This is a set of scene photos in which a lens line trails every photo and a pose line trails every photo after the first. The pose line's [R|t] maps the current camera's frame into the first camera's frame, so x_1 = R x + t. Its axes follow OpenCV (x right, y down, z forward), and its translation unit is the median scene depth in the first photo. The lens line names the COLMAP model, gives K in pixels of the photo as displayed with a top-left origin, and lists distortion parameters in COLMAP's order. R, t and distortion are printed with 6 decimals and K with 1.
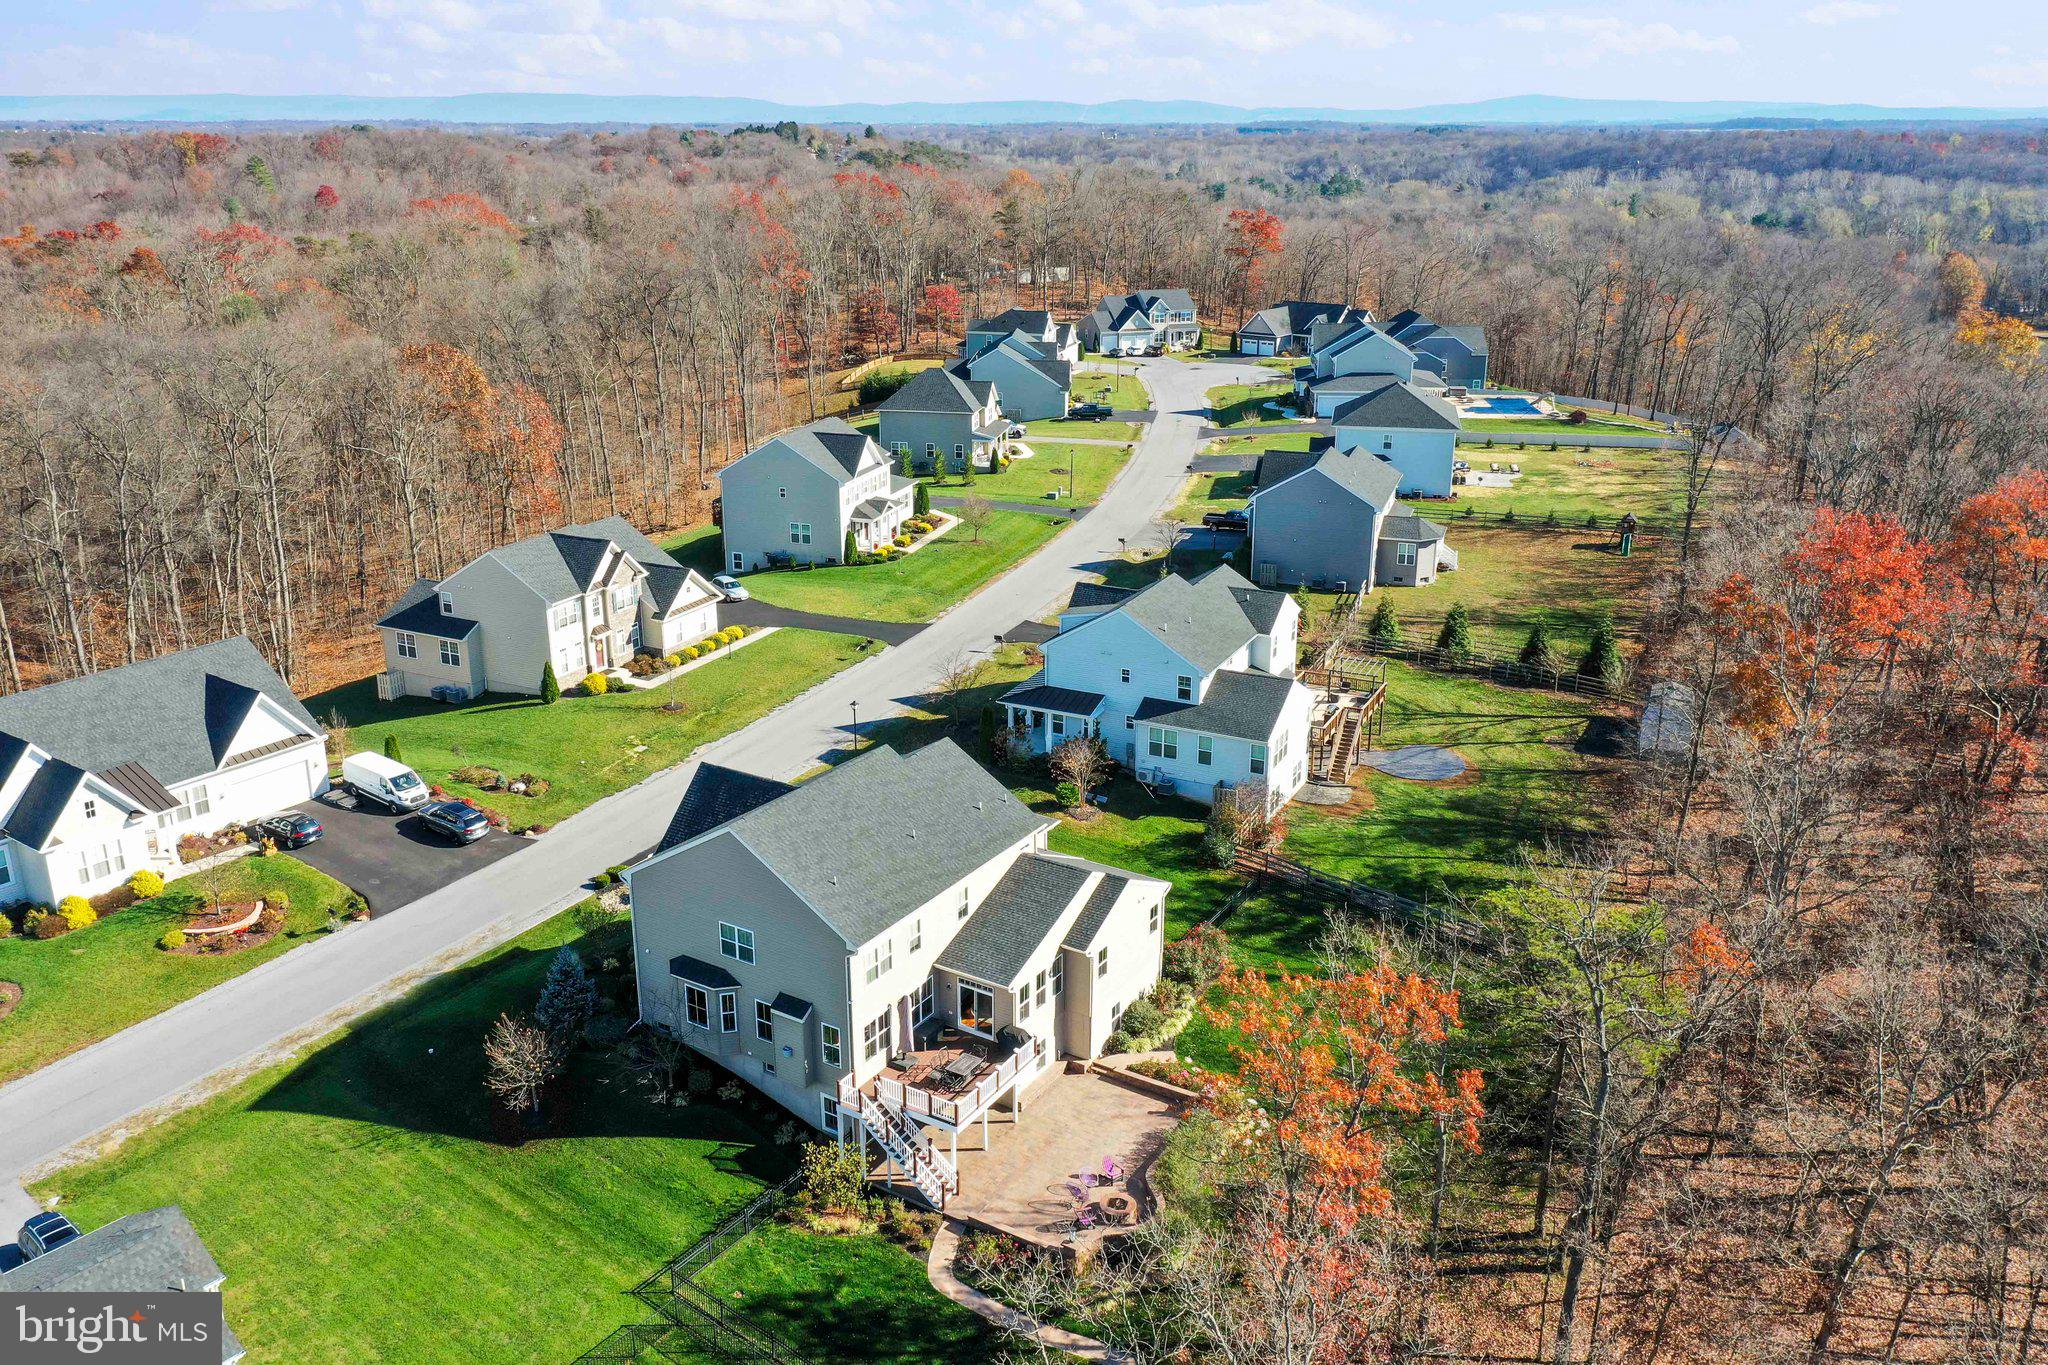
lens RADIAL K [[1627.0, 0, 1024.8], [0, 1627.0, 656.3], [0, 0, 1]] dist [-0.002826, 0.003191]
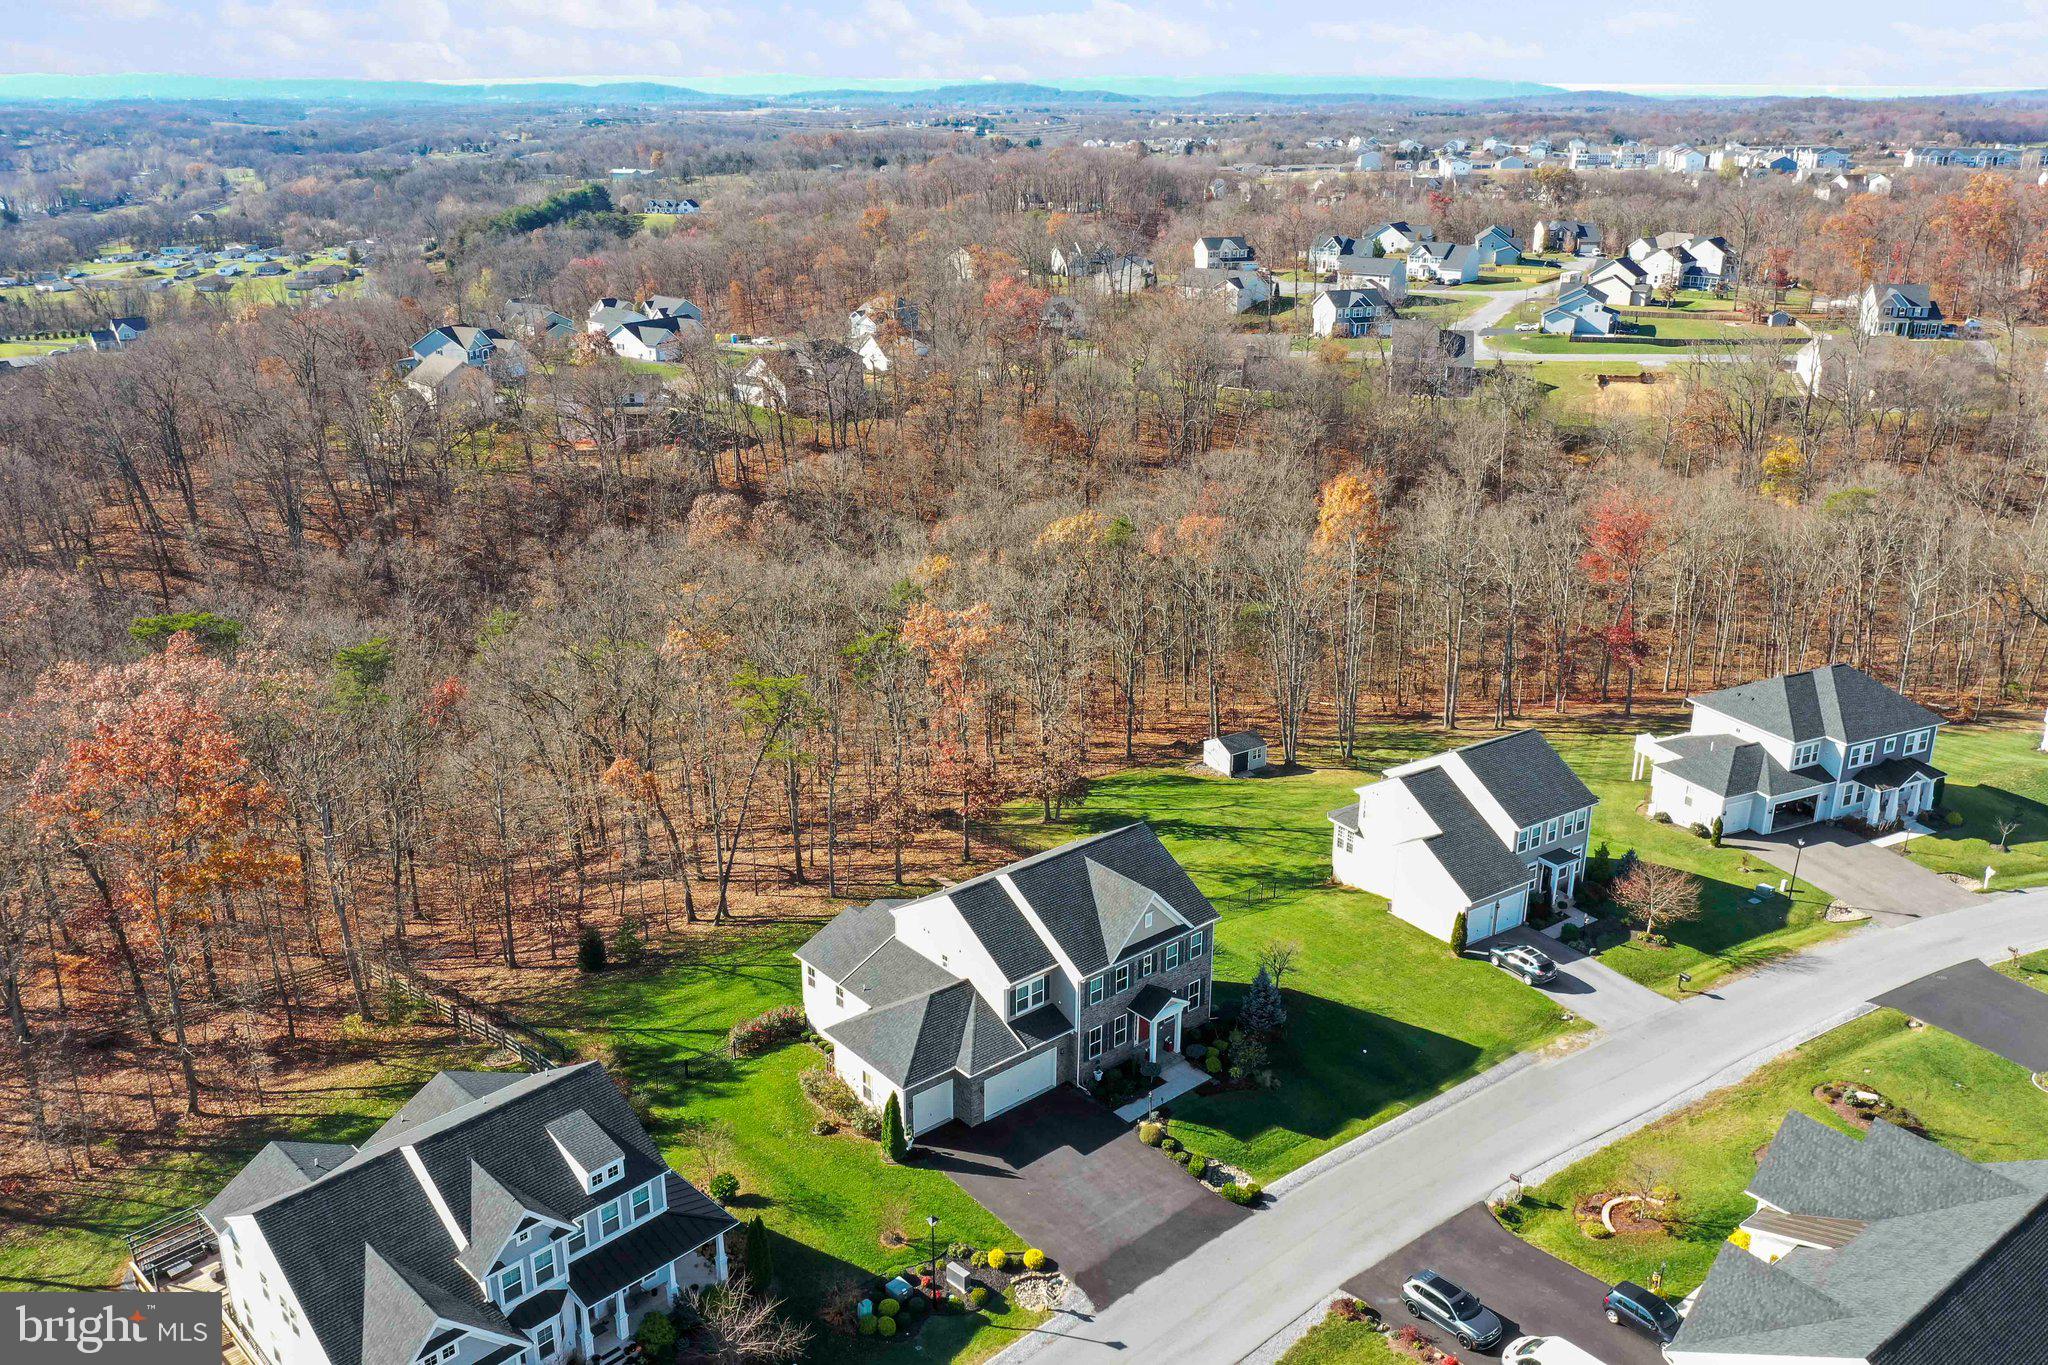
lens RADIAL K [[1640.6, 0, 1024.0], [0, 1640.6, 682.5], [0, 0, 1]] dist [-0.006432, 0.003287]
pose [[-0.952973, -0.100265, 0.285990, -0.331477], [0.097175, 0.792760, 0.601738, -0.605446], [-0.287054, 0.601231, -0.745735, 1.388470]]
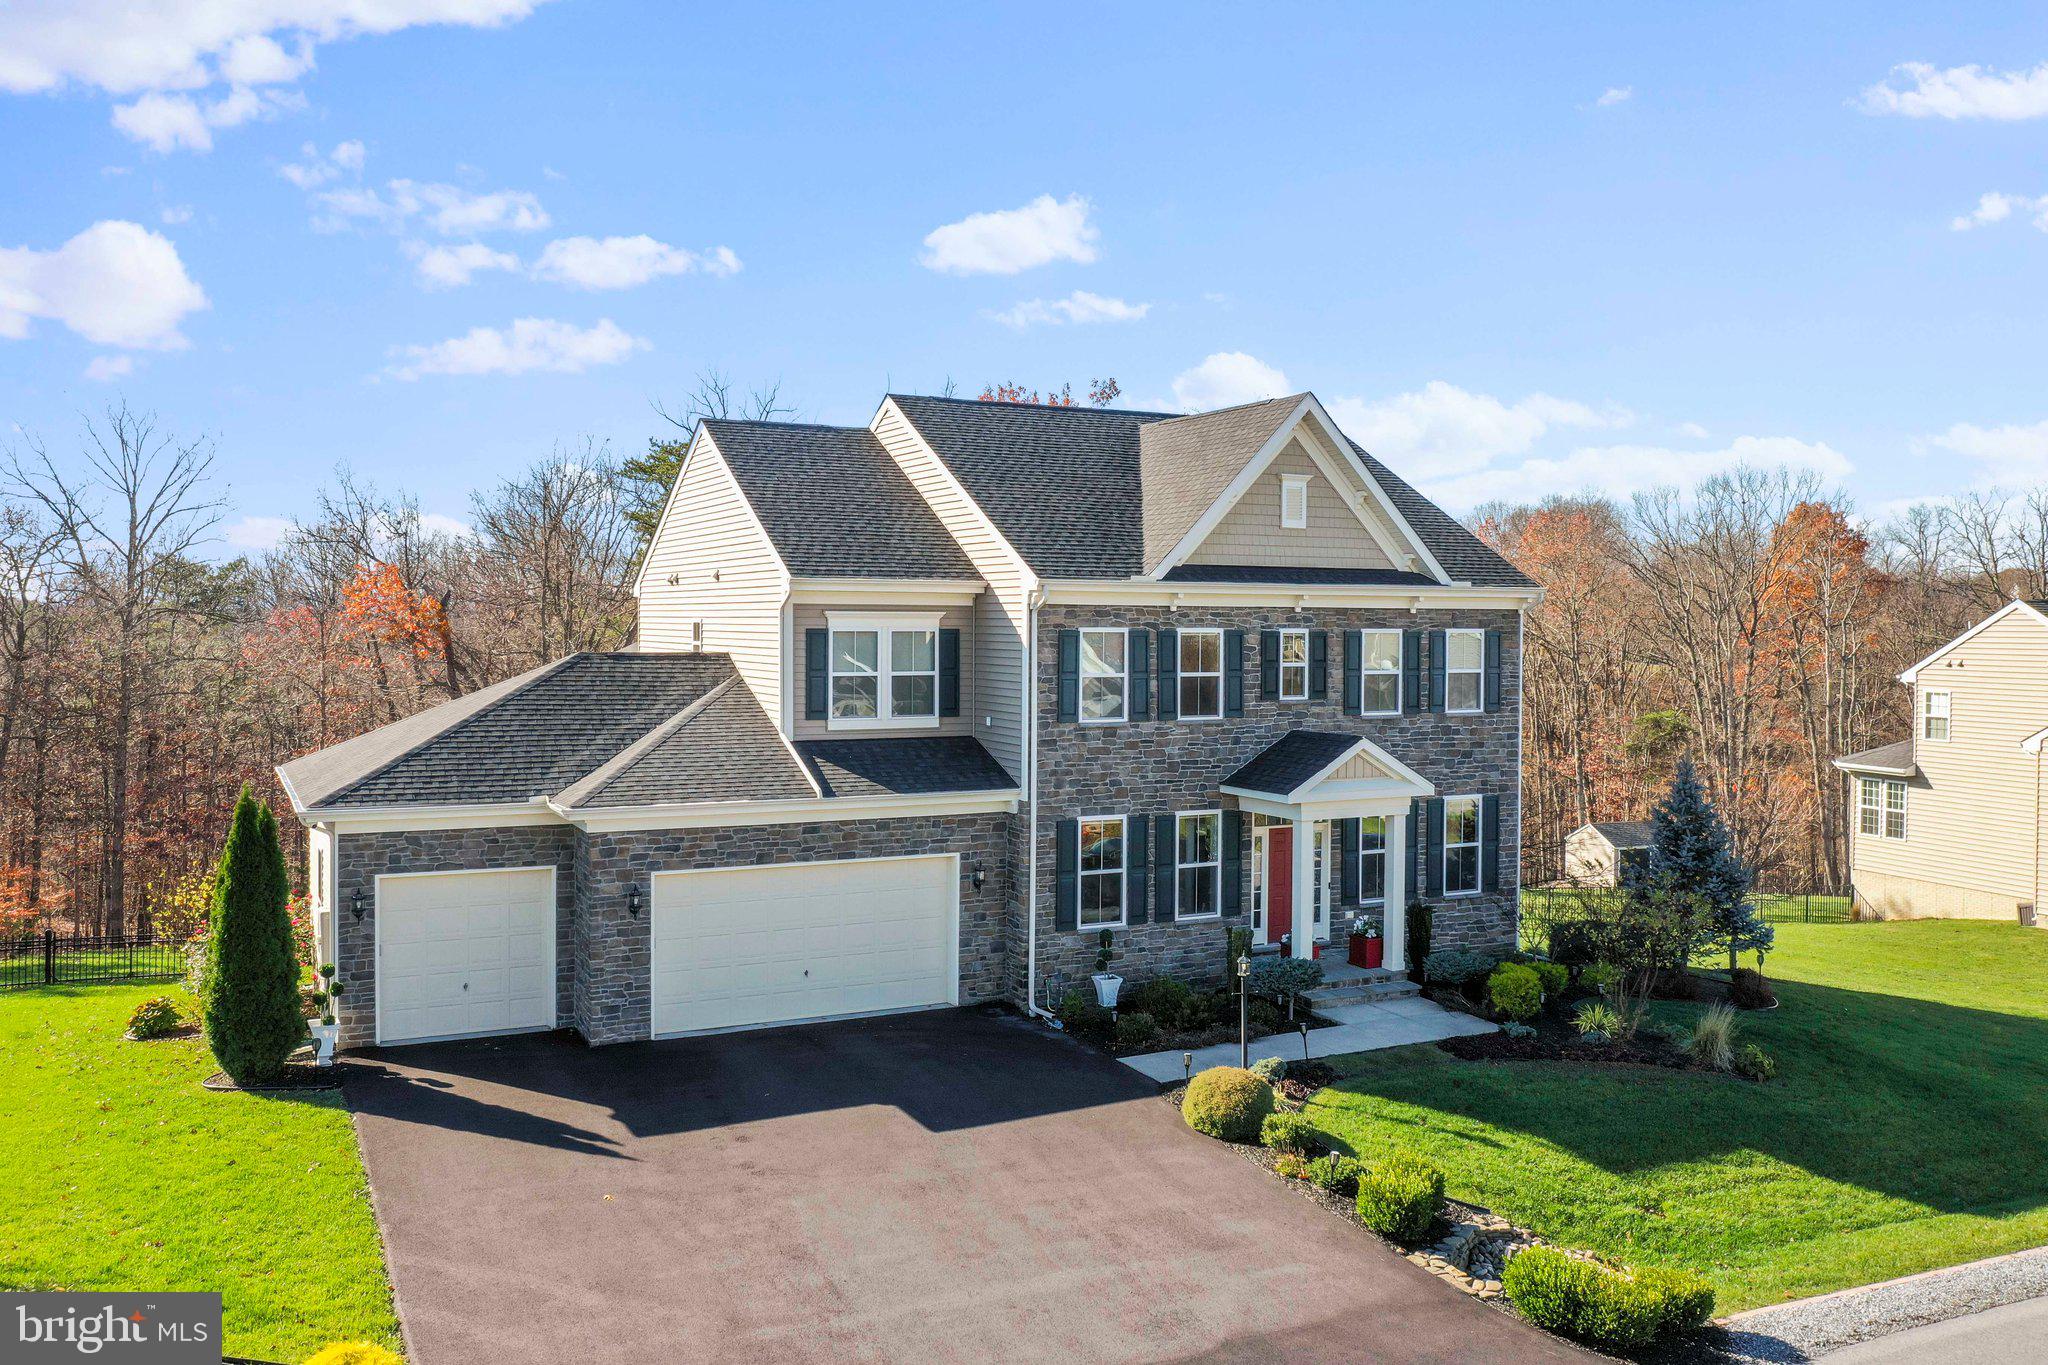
lens RADIAL K [[1640.6, 0, 1027.2], [0, 1640.6, 648.9], [0, 0, 1]] dist [-0.018872, 0.002657]
pose [[-0.854677, -0.005750, 0.519127, -0.259594], [0.165592, 0.944690, 0.283090, -0.001147], [-0.492042, 0.327914, -0.806453, 1.028314]]
